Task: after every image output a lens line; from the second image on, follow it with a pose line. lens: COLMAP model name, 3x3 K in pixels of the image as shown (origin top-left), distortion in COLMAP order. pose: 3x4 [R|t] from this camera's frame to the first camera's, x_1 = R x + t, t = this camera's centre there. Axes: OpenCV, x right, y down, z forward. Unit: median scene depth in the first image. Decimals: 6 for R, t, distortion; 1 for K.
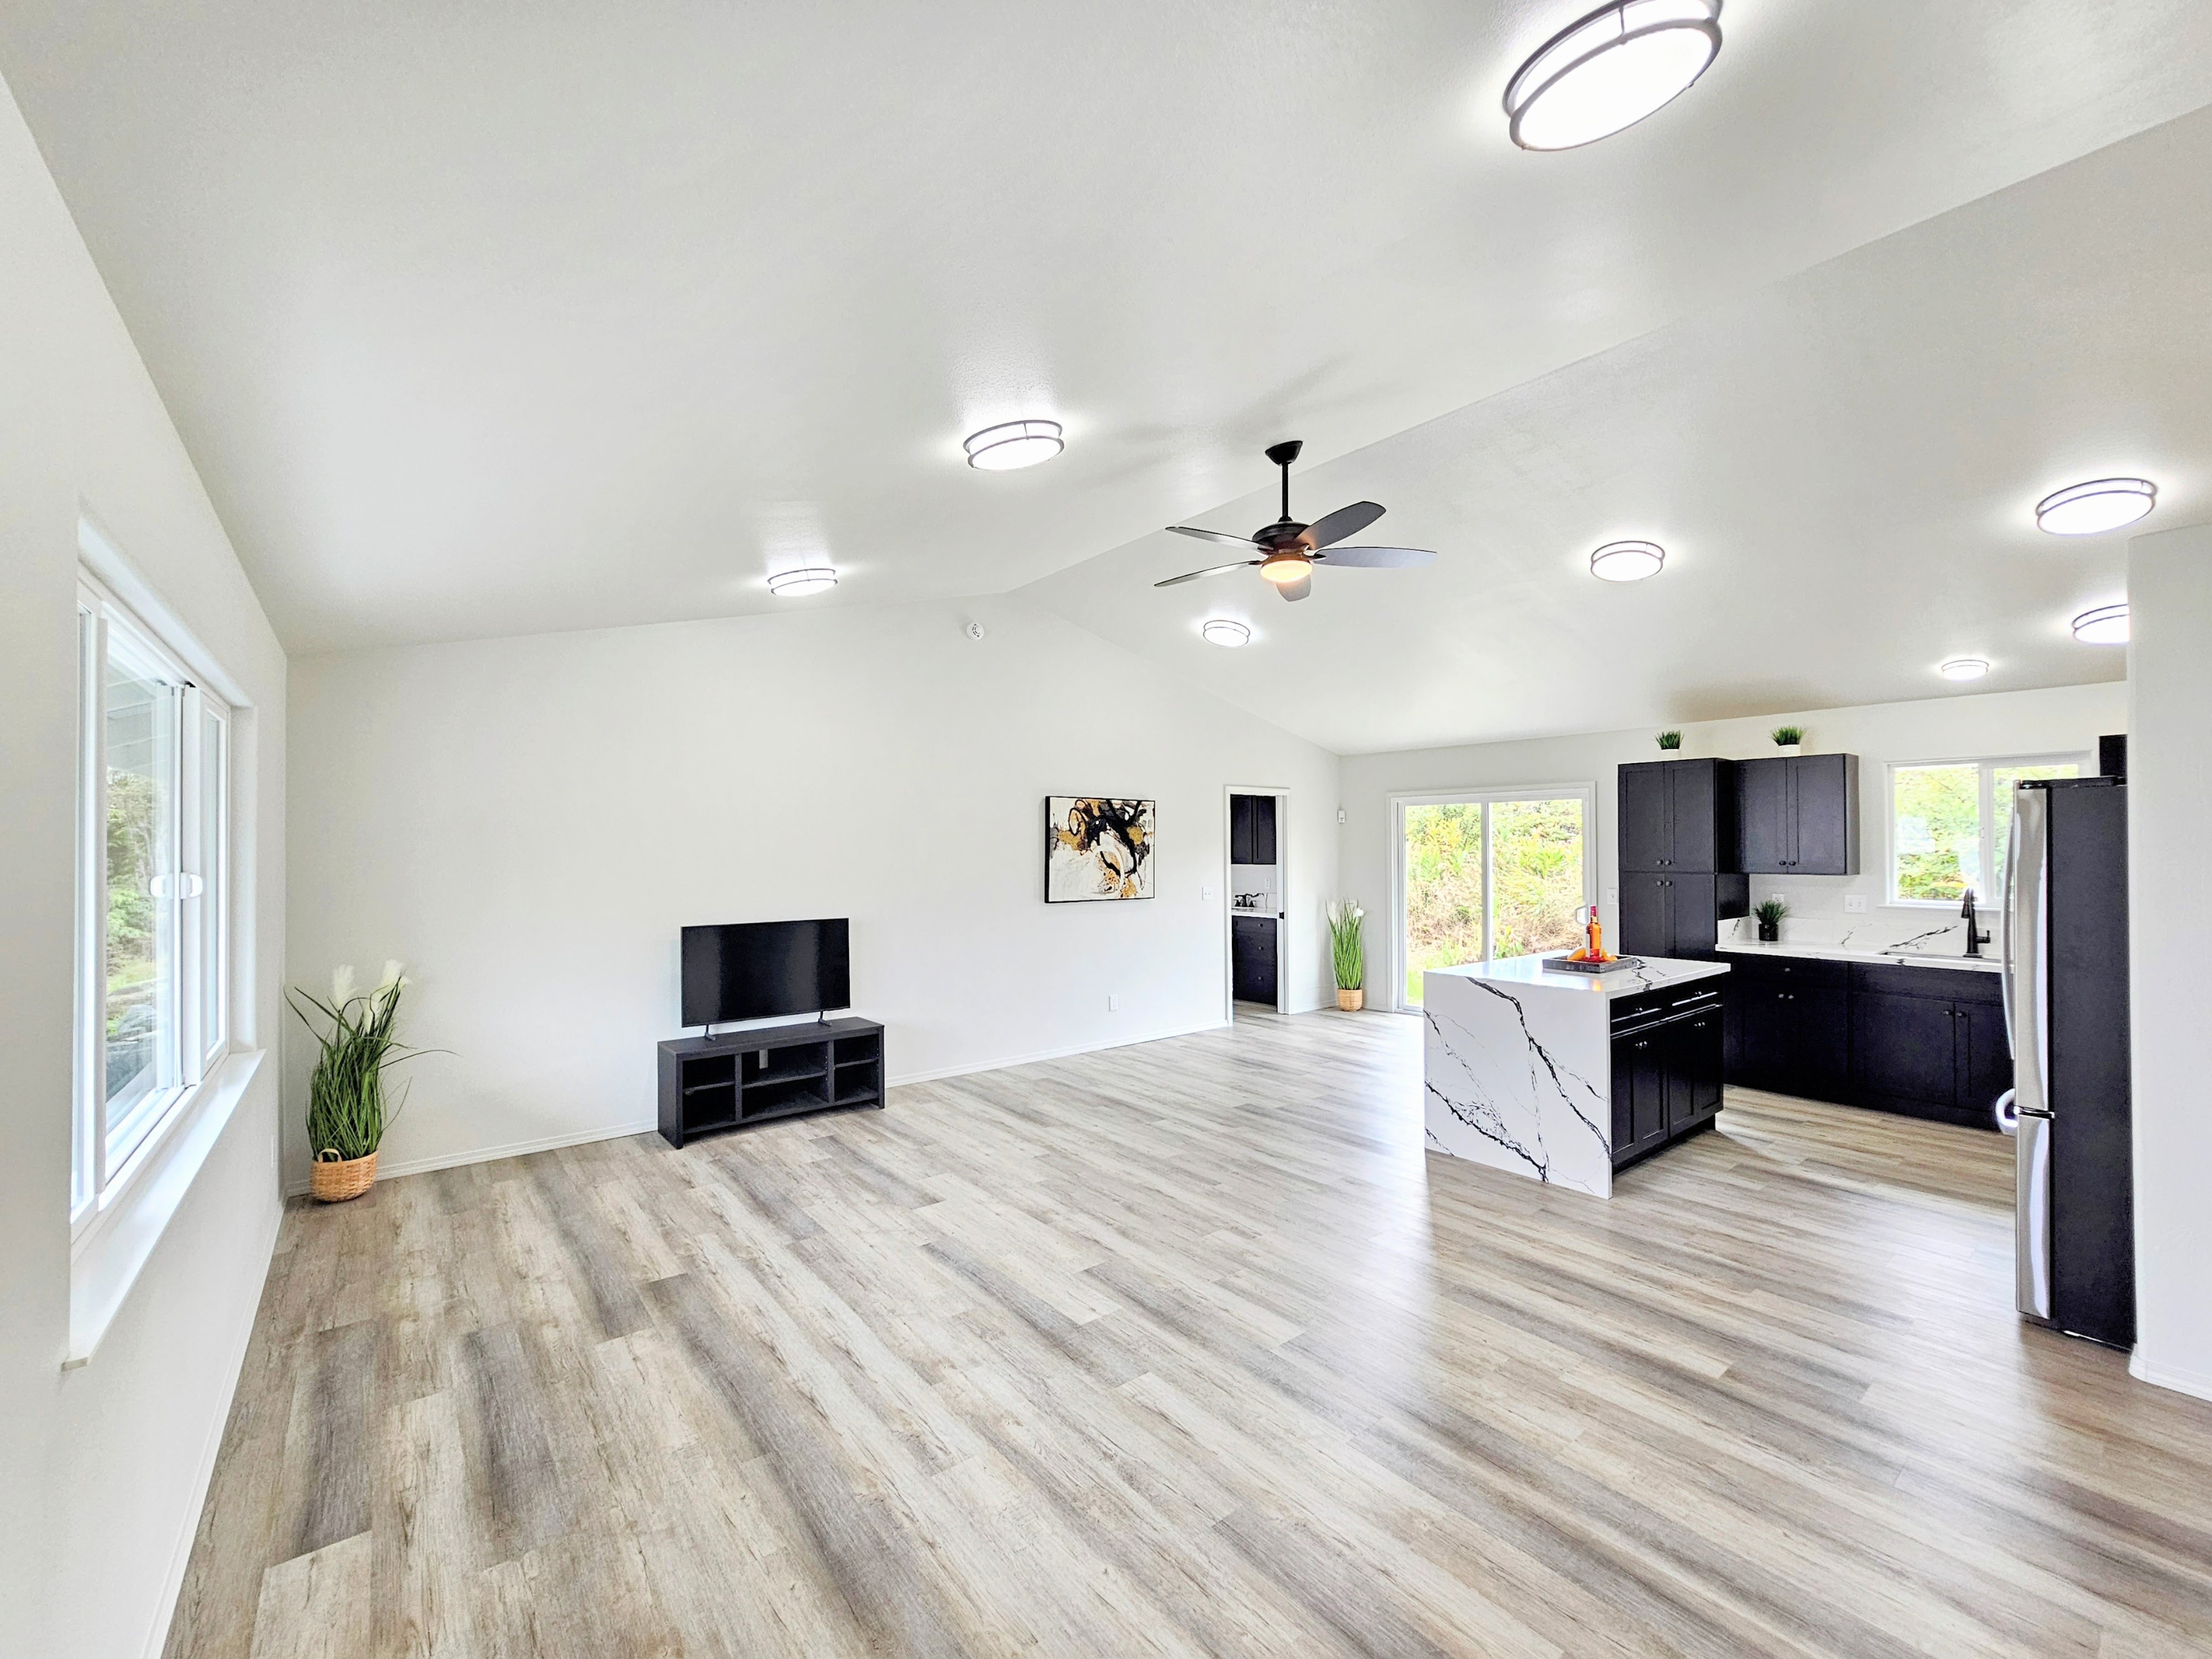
lens RADIAL K [[921.9, 0, 1113.2], [0, 921.9, 839.7], [0, 0, 1]] dist [-0.007345, 0.004512]
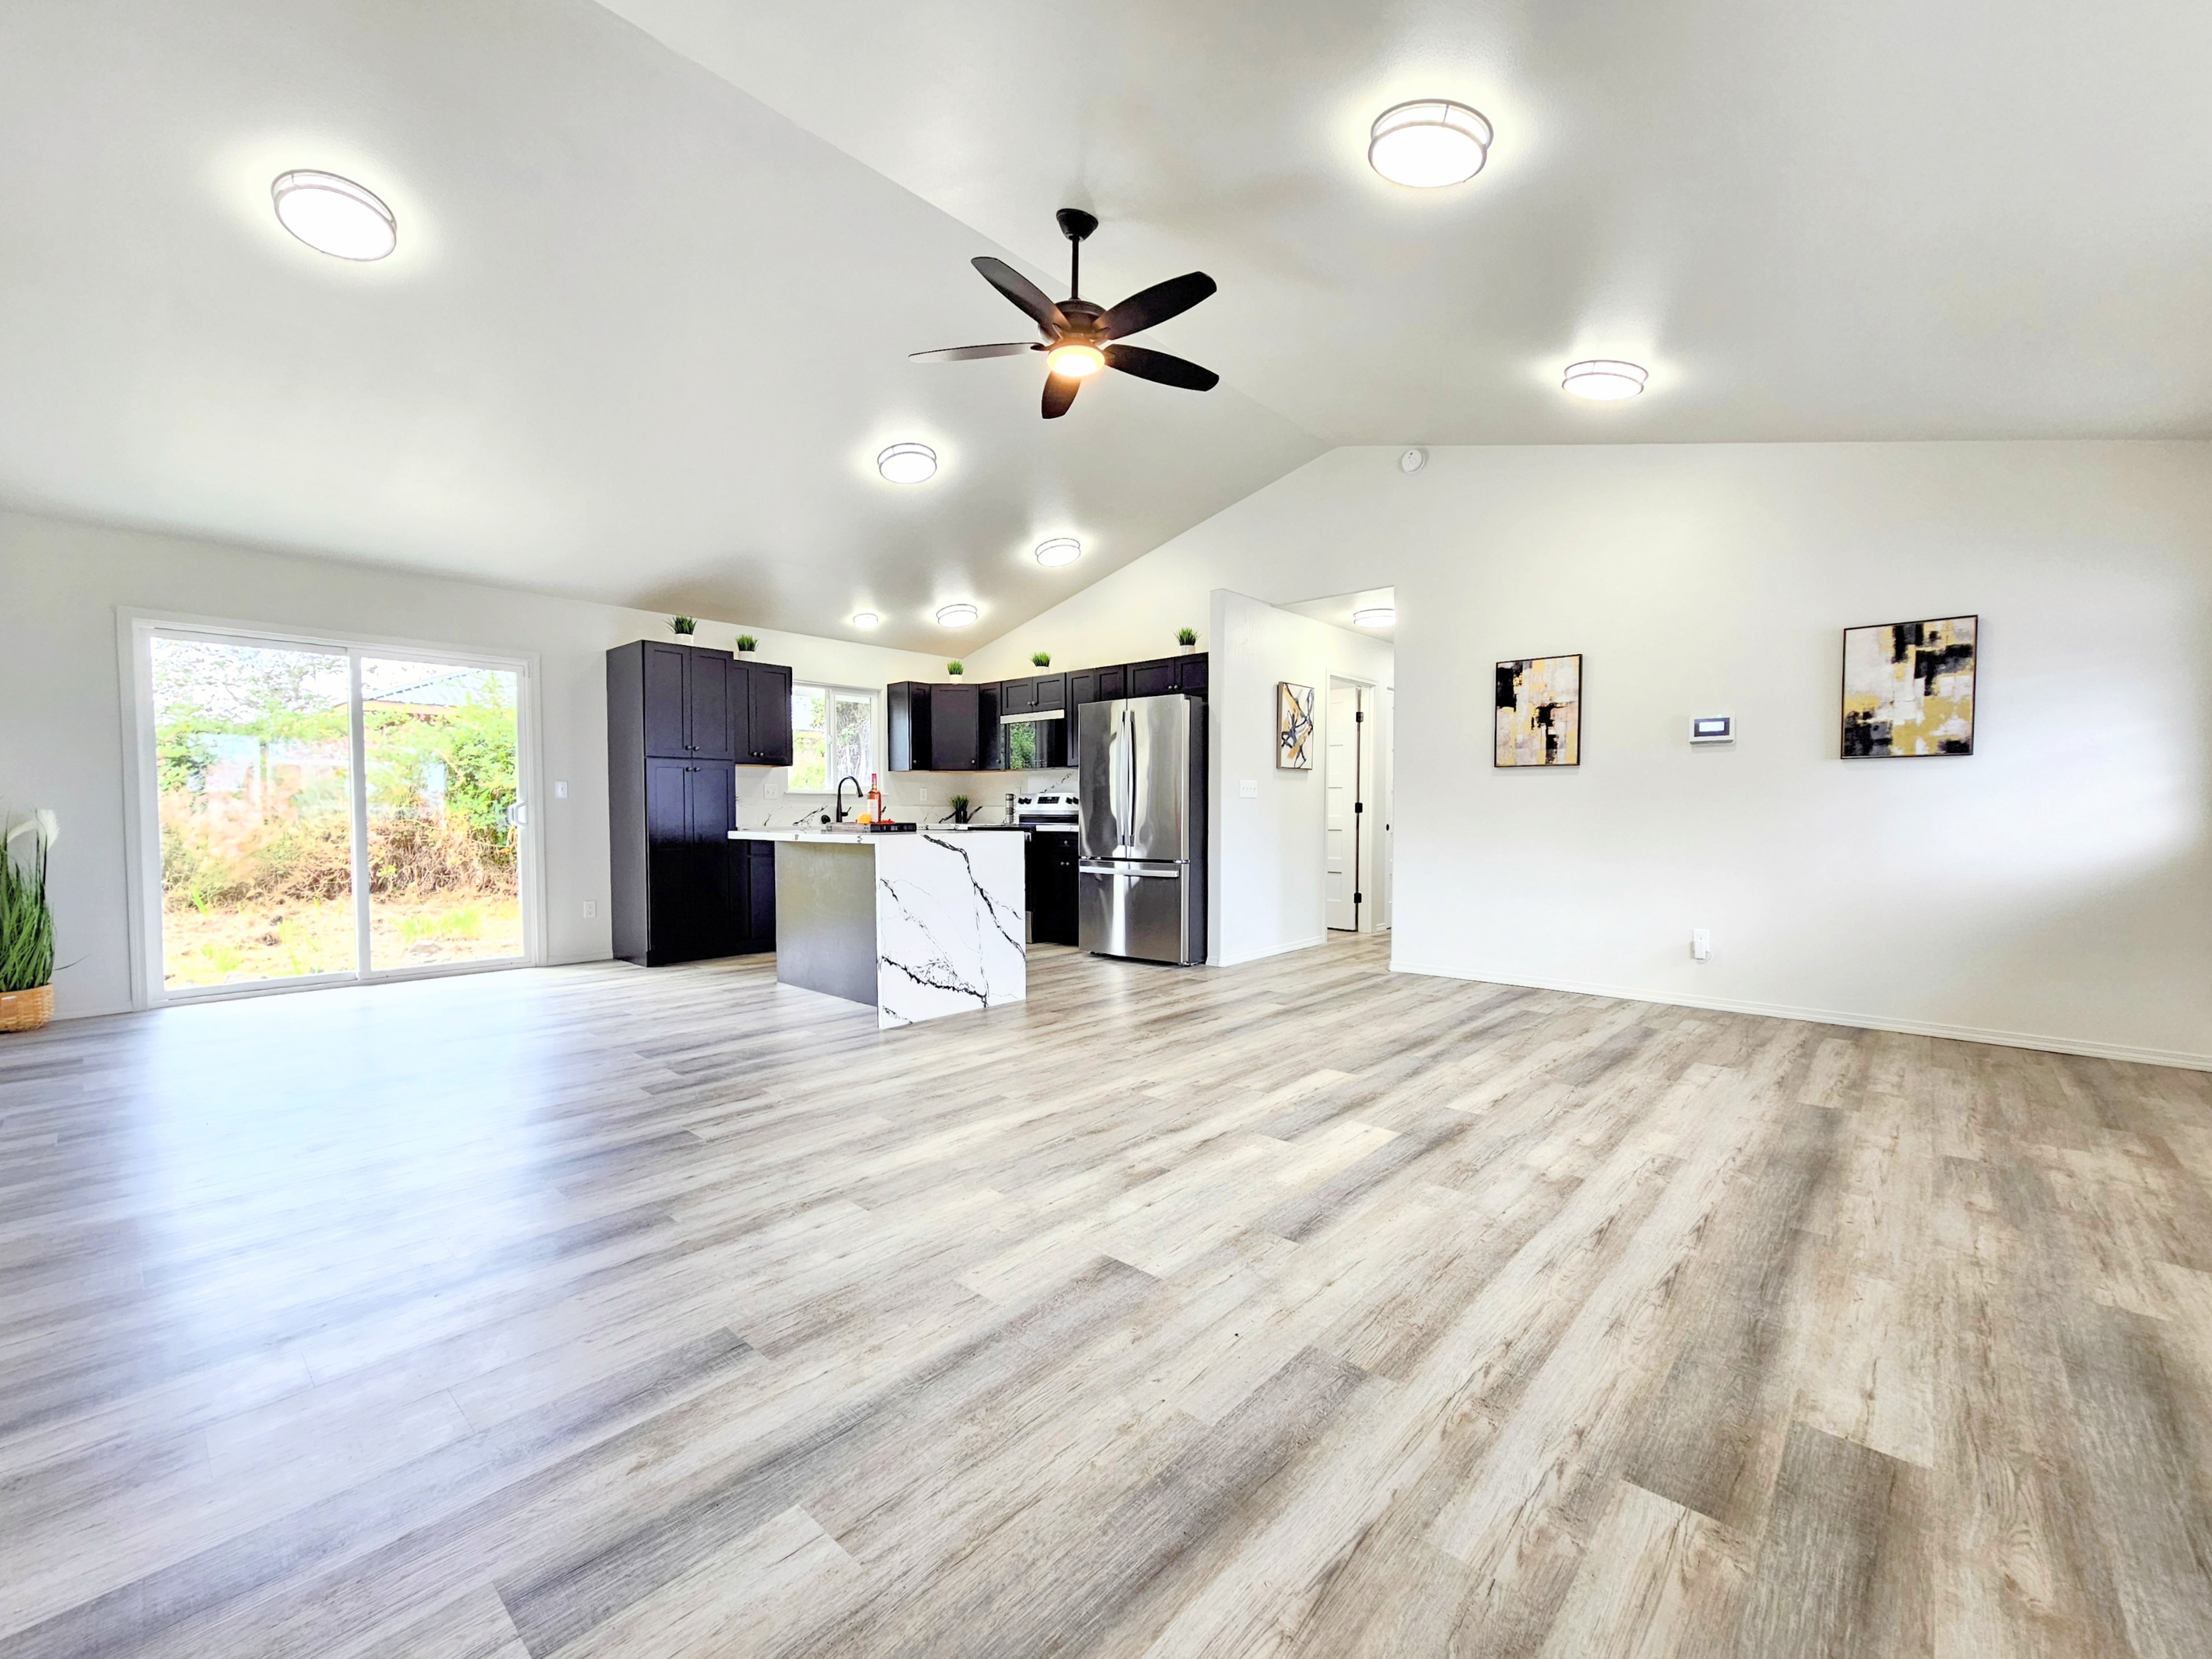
lens RADIAL K [[921.9, 0, 1113.2], [0, 921.9, 839.7], [0, 0, 1]] dist [-0.007345, 0.004512]
pose [[-0.169372, -0.026955, 0.985183, -0.608252], [-0.004216, 0.999637, 0.026626, 0.125049], [-0.985543, 0.000357, -0.169424, 0.954131]]
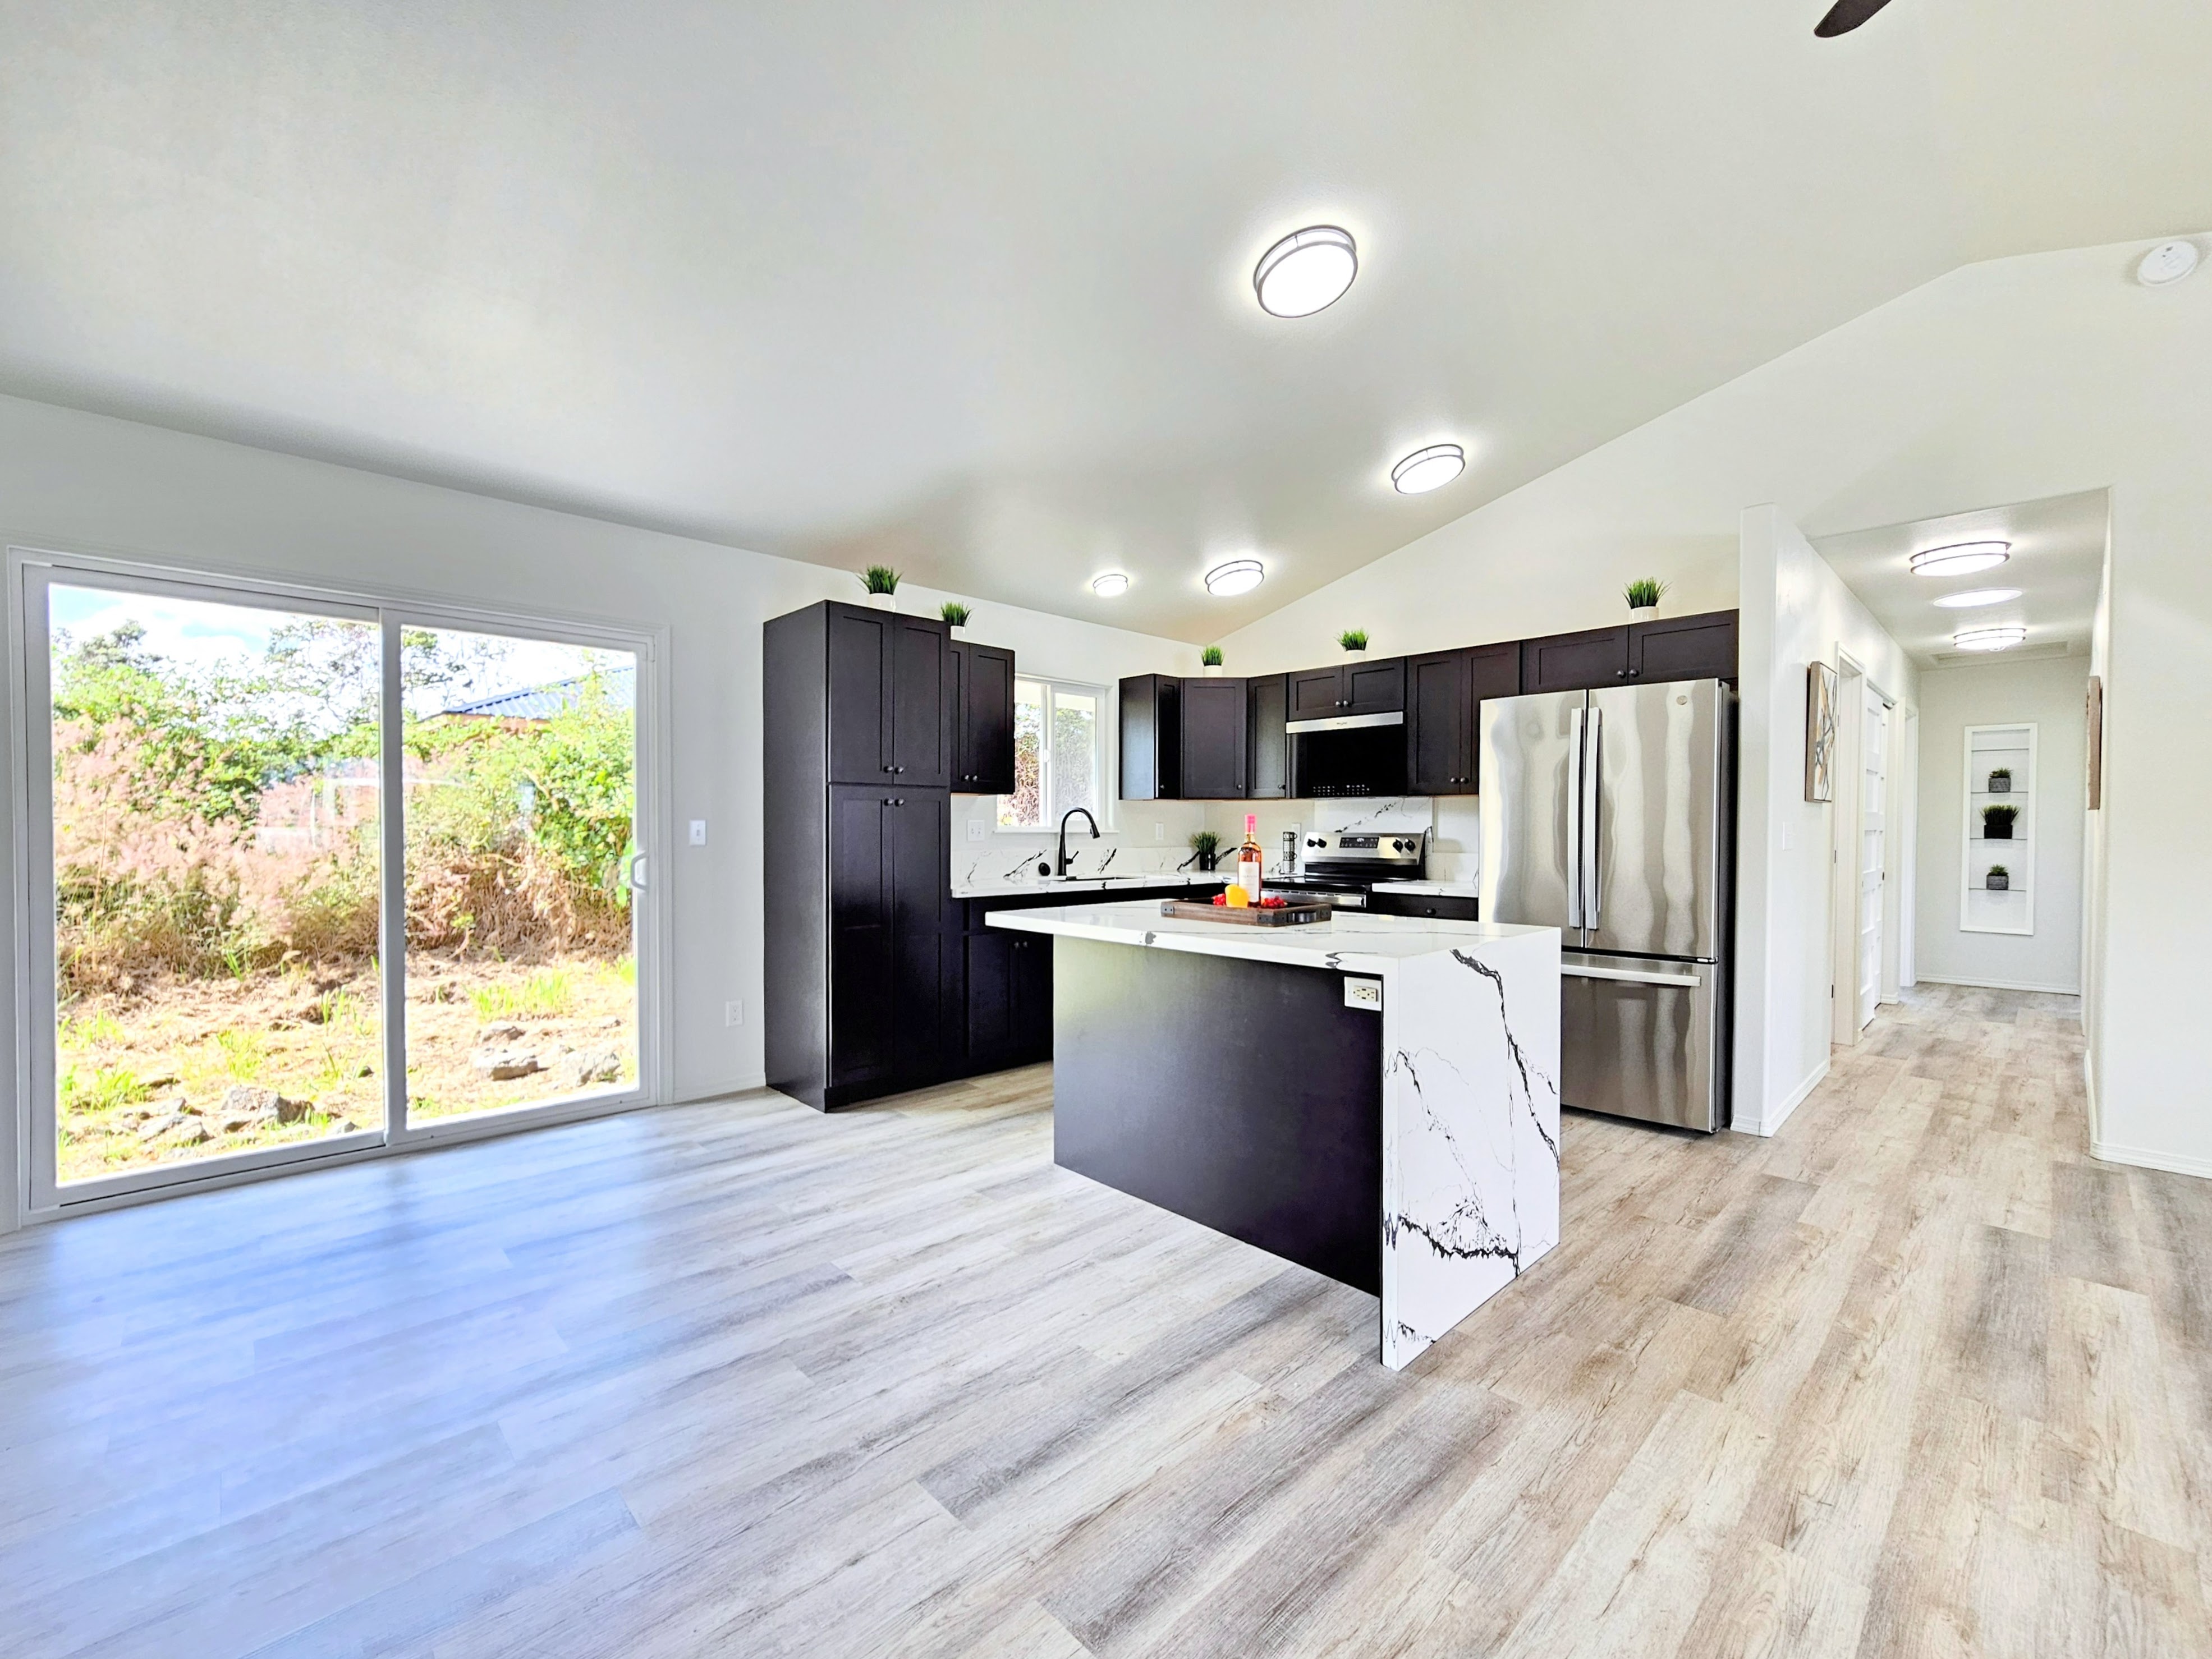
lens RADIAL K [[925.3, 0, 1105.9], [0, 925.3, 844.0], [0, 0, 1]] dist [0.000797, 0.000271]
pose [[-0.091802, -0.013688, 0.995683, -0.075074], [-0.008938, 0.999877, 0.012922, 0.088207], [-0.995737, -0.007713, -0.091913, 1.207512]]
